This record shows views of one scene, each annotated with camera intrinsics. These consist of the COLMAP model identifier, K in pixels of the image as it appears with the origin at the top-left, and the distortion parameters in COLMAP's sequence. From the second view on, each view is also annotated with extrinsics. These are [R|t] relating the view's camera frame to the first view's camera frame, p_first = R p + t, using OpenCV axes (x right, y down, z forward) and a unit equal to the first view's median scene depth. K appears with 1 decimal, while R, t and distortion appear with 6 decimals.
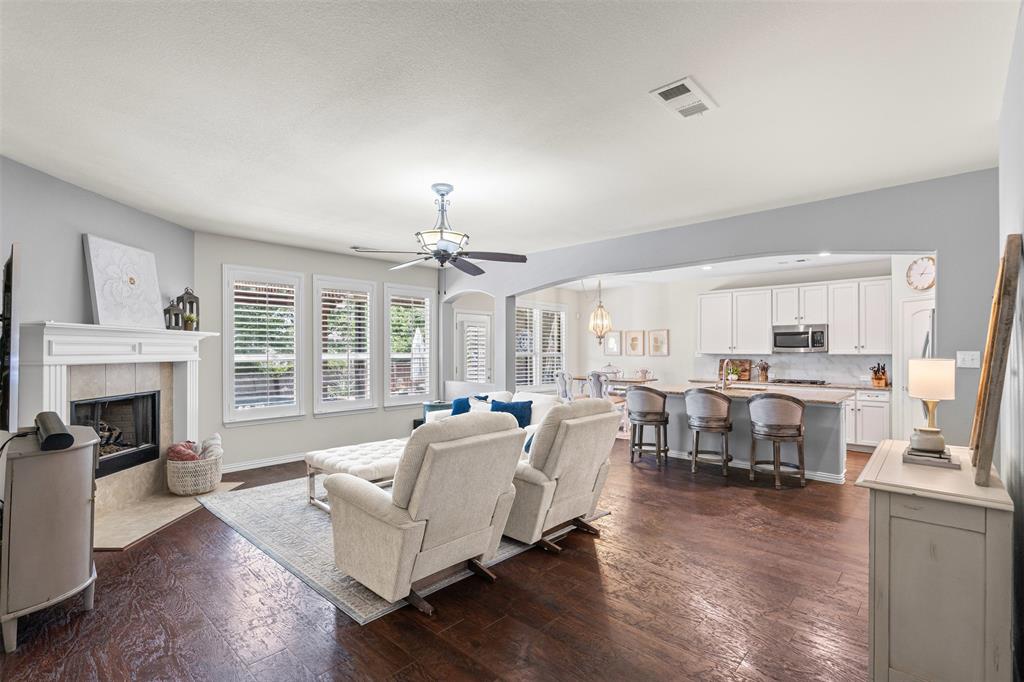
lens RADIAL K [[473.0, 0, 501.8], [0, 473.0, 344.8], [0, 0, 1]] dist [-0.006164, 0.002603]
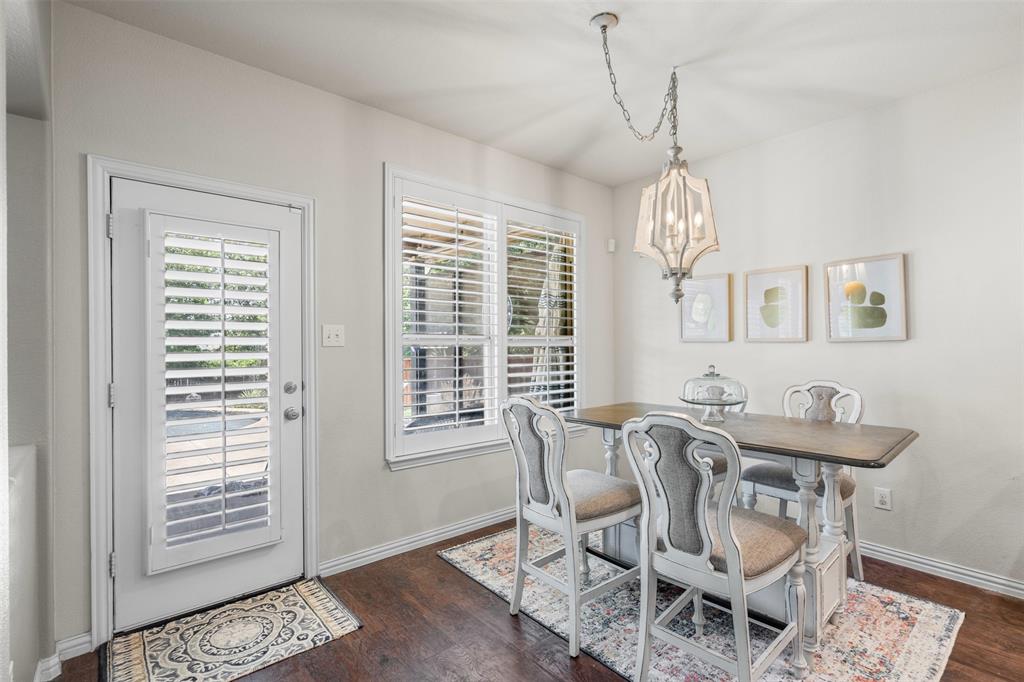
lens RADIAL K [[473.0, 0, 501.1], [0, 473.0, 342.5], [0, 0, 1]] dist [-0.006164, 0.002603]
pose [[0.994406, -0.007077, -0.105392, 0.154223], [0.008138, 0.999920, 0.009643, 0.023644], [0.105315, -0.010446, 0.994384, 0.819435]]
